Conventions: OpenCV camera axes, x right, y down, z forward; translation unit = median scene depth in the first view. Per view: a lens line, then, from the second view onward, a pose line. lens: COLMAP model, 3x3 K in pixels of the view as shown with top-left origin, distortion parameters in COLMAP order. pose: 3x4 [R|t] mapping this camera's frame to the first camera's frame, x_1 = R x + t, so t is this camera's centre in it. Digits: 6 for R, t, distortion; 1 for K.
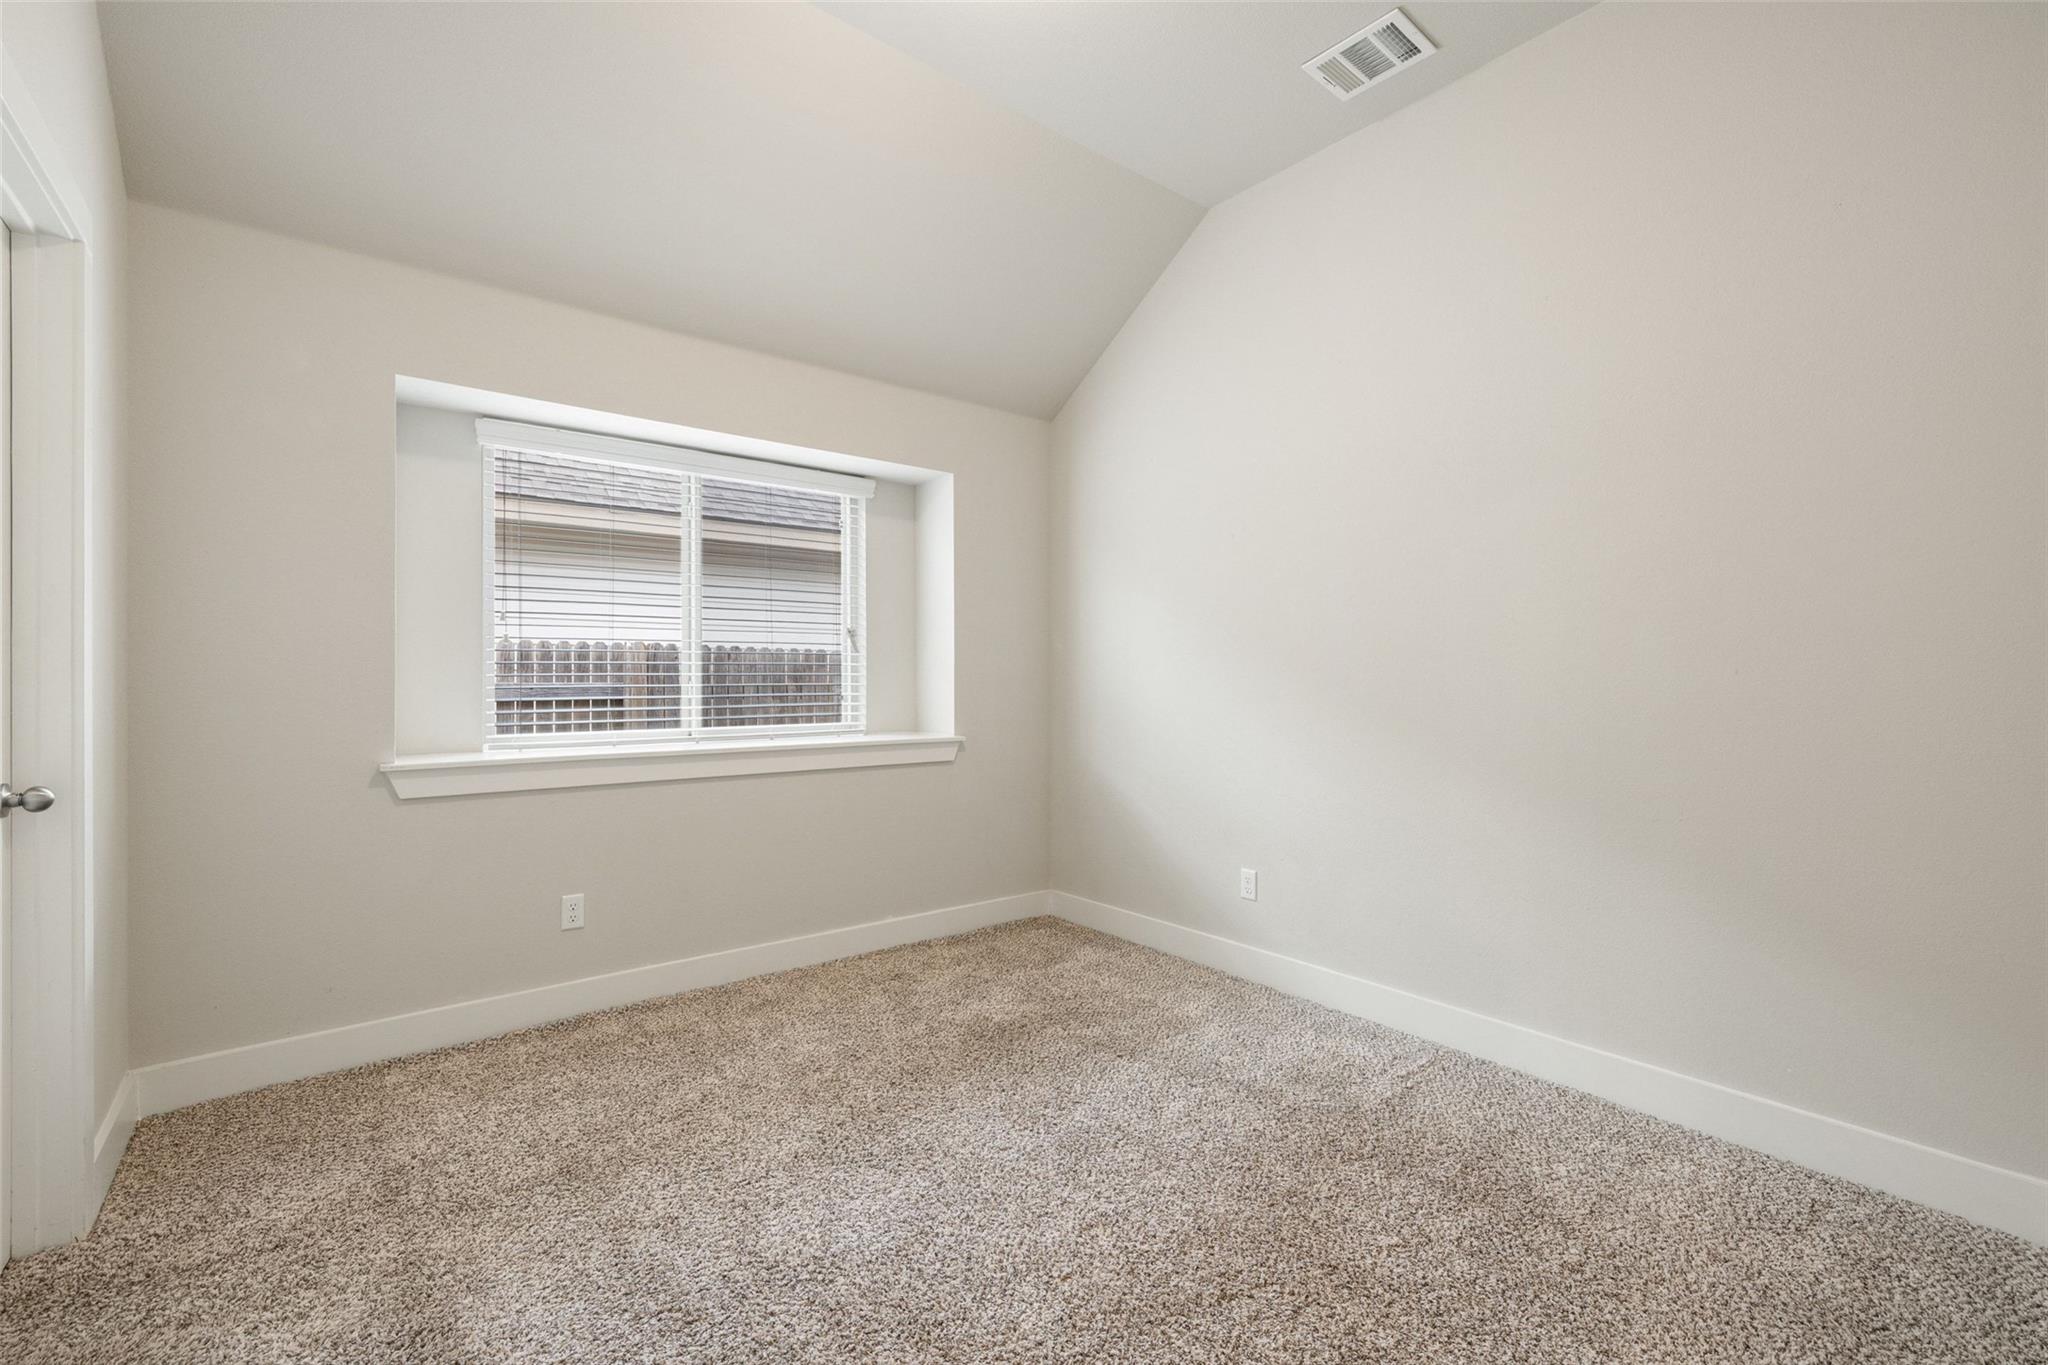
lens RADIAL K [[858.0, 0, 1019.2], [0, 858.0, 684.0], [0, 0, 1]] dist [0.002951, -0.000538]
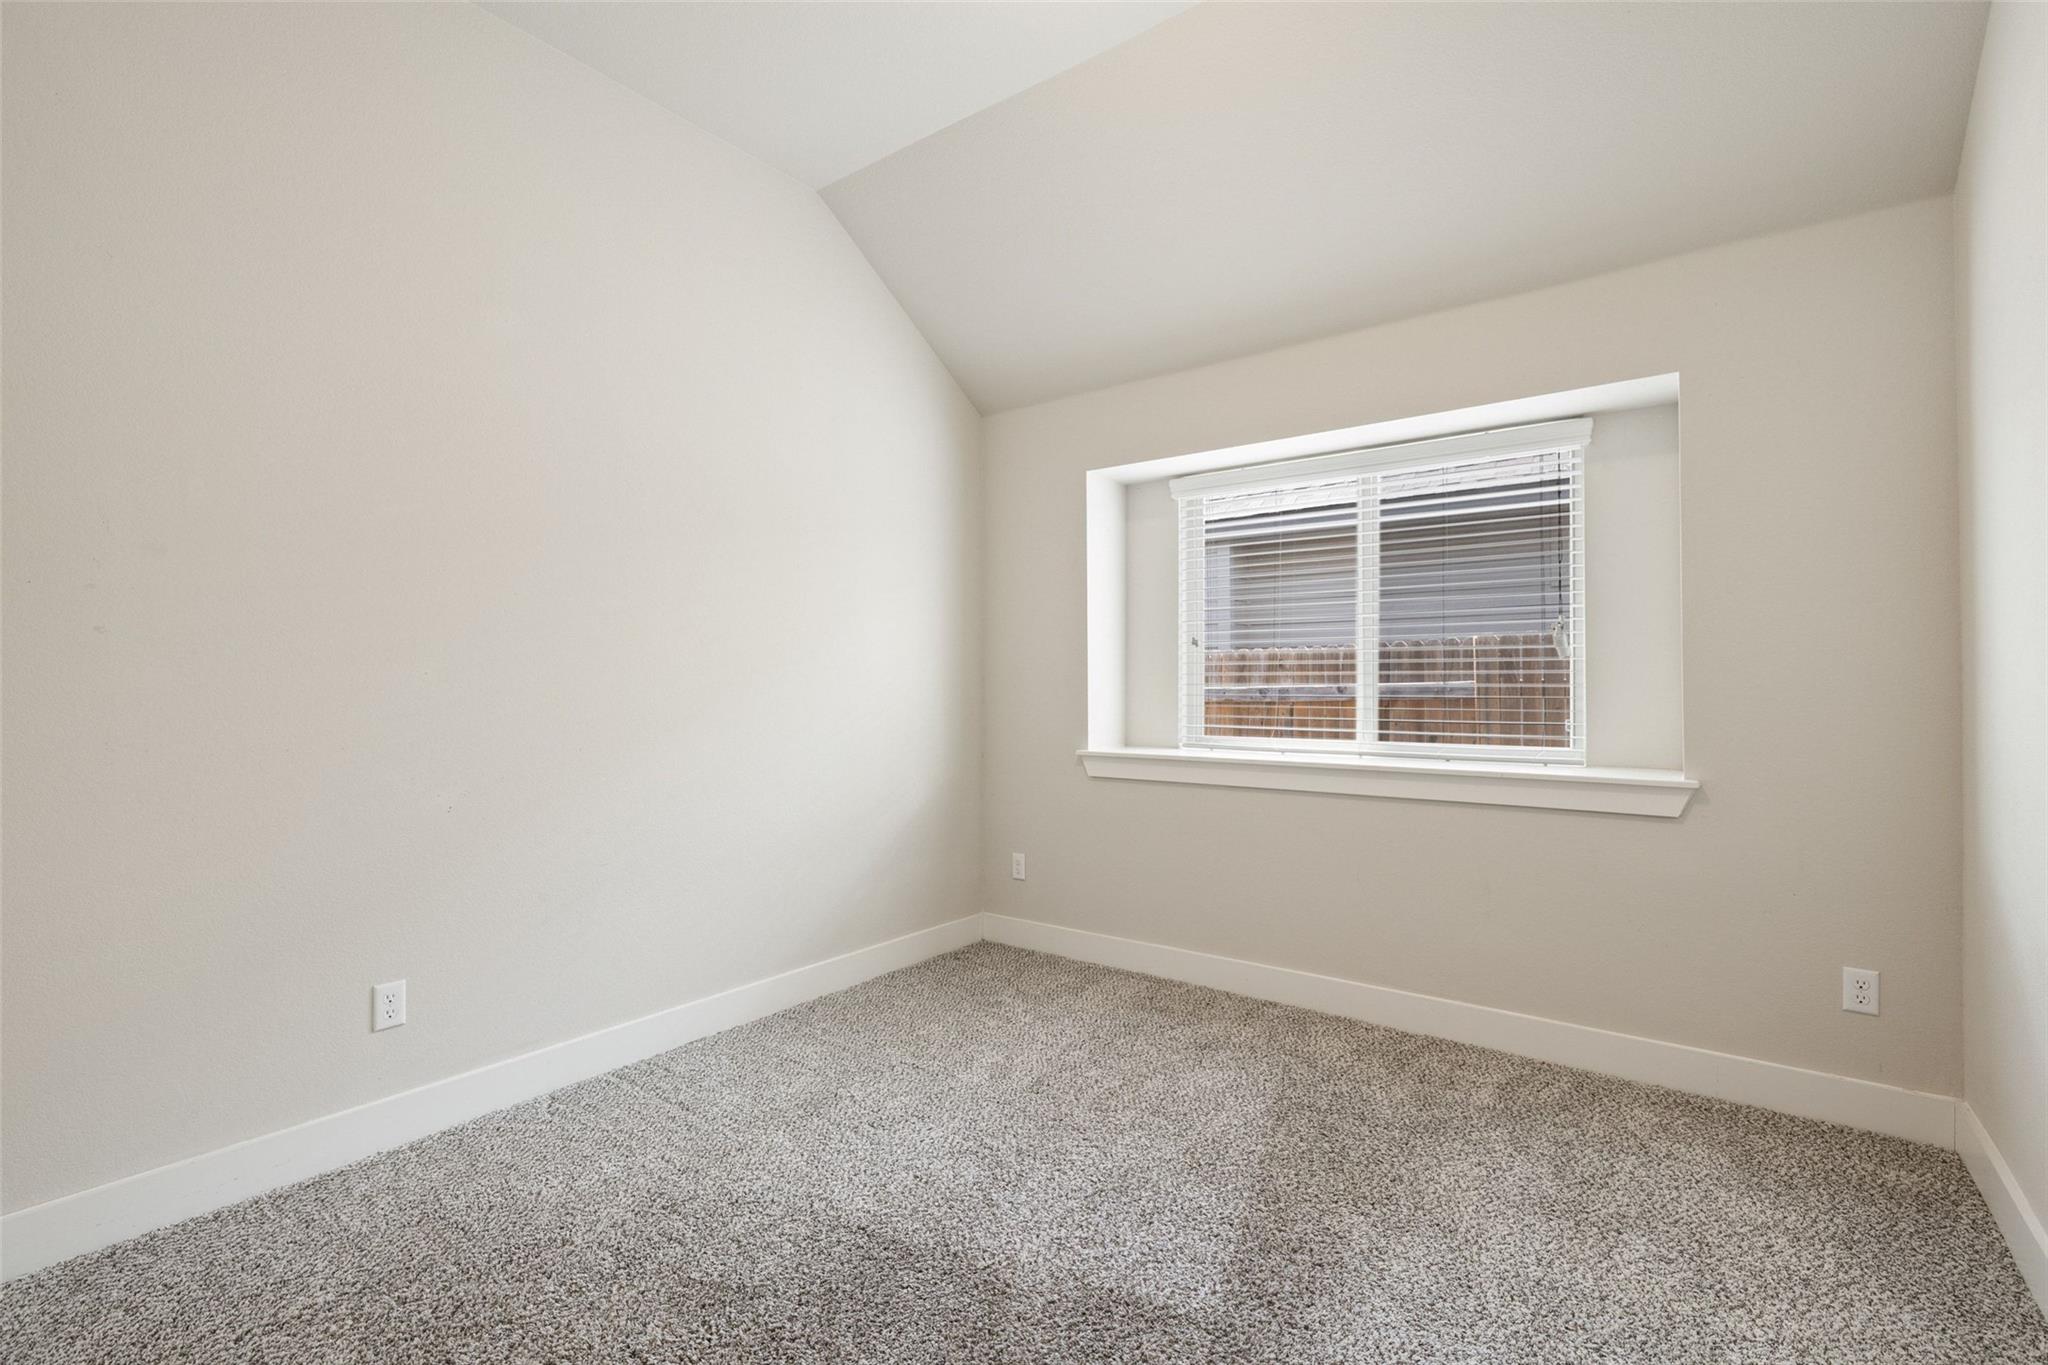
lens RADIAL K [[911.7, 0, 1023.2], [0, 911.7, 679.0], [0, 0, 1]] dist [-0.004852, 0.000927]
pose [[0.263694, -0.010145, -0.964553, 0.474497], [-0.006002, 0.999908, -0.012157, -0.002840], [0.964588, 0.008995, 0.263609, 0.364785]]
